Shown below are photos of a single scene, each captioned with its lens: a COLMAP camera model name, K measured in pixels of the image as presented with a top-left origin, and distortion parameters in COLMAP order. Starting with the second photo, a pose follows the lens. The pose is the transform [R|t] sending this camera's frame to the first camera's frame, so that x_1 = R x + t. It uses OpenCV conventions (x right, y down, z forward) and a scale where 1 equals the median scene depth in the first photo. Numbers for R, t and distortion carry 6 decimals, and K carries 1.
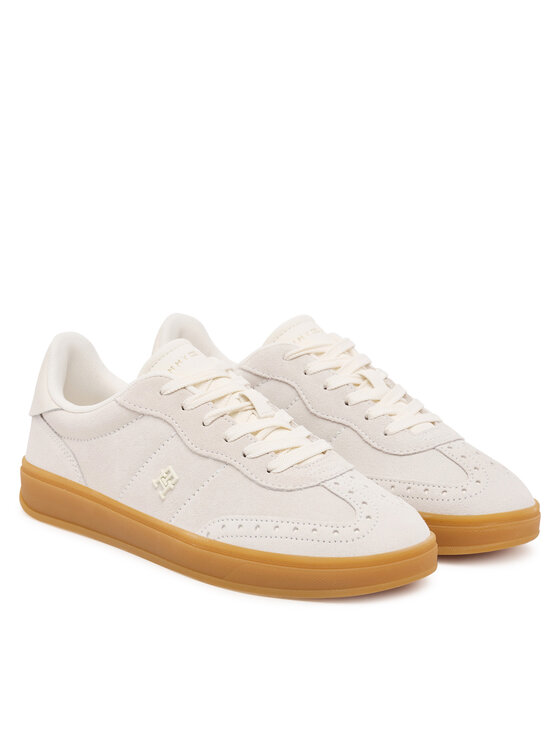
lens RADIAL K [[2192.6, 0, 280.0], [0, 2192.6, 373.0], [0, 0, 1]] dist [1.116509, 0.096079]
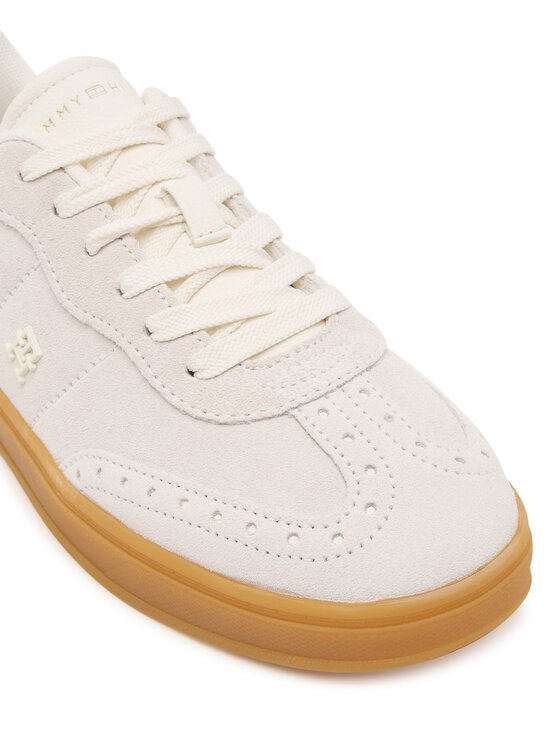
lens RADIAL K [[1046.7, 0, 280.0], [0, 1046.7, 373.0], [0, 0, 1]] dist [-0.105112, 0.056800]
pose [[0.948505, 0.136227, -0.285974, 0.080799], [0.019101, 0.876561, 0.480911, -0.067510], [0.316187, -0.461608, 0.828821, 0.806821]]
